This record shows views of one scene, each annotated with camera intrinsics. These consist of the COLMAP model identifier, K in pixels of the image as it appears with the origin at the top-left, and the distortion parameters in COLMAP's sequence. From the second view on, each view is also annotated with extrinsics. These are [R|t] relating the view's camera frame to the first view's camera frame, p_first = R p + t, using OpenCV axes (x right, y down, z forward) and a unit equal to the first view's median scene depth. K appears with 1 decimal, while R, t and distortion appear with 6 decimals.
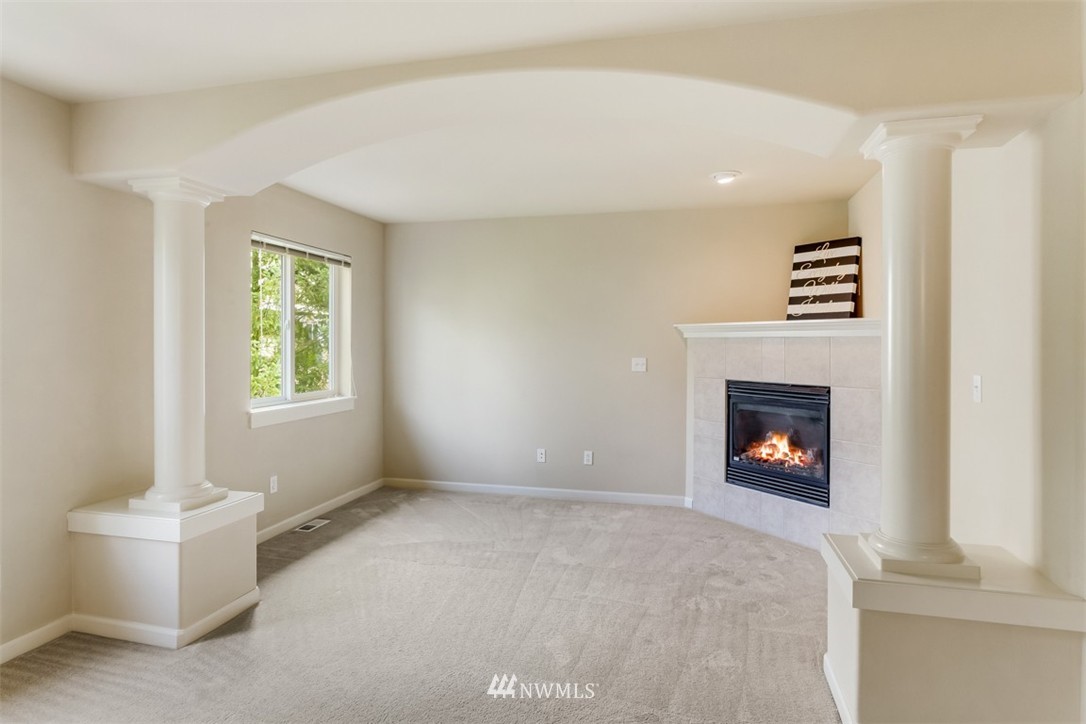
lens RADIAL K [[597.0, 0, 535.1], [0, 597.0, 345.0], [0, 0, 1]] dist [-0.000532, 0.001068]
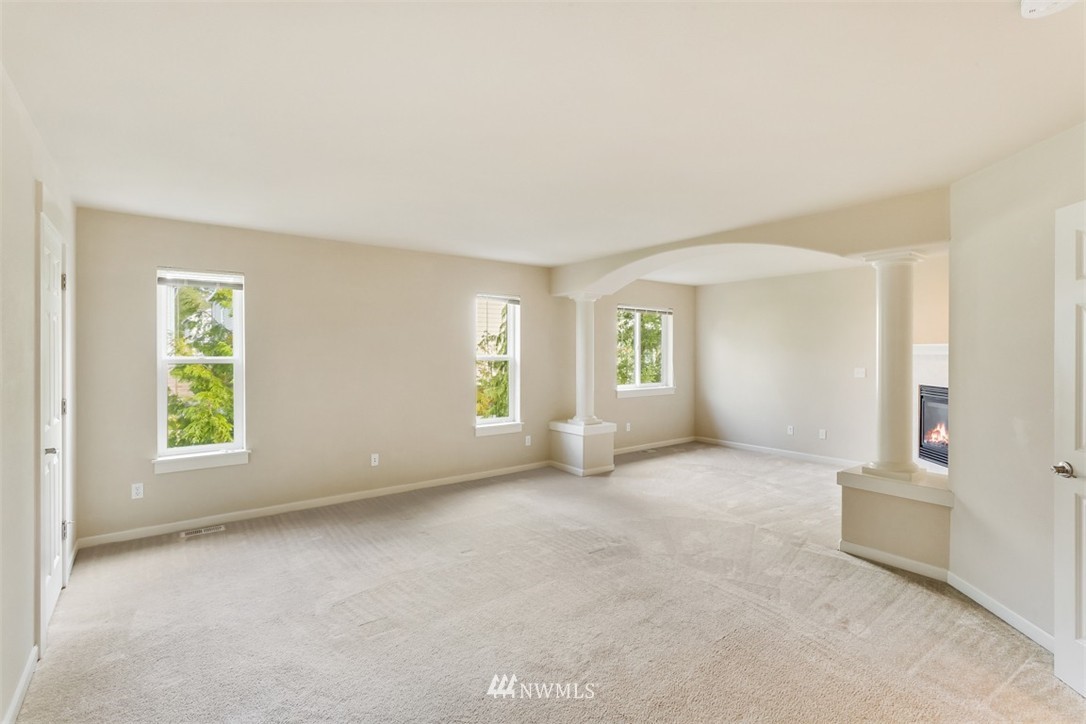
lens RADIAL K [[521.3, 0, 543.1], [0, 521.3, 357.6], [0, 0, 1]] dist [-0.005932, -0.000607]
pose [[0.786443, 0.006945, -0.617624, 0.558190], [-0.000934, 0.999949, 0.010055, -0.025423], [0.617662, -0.007331, 0.786409, -0.745960]]
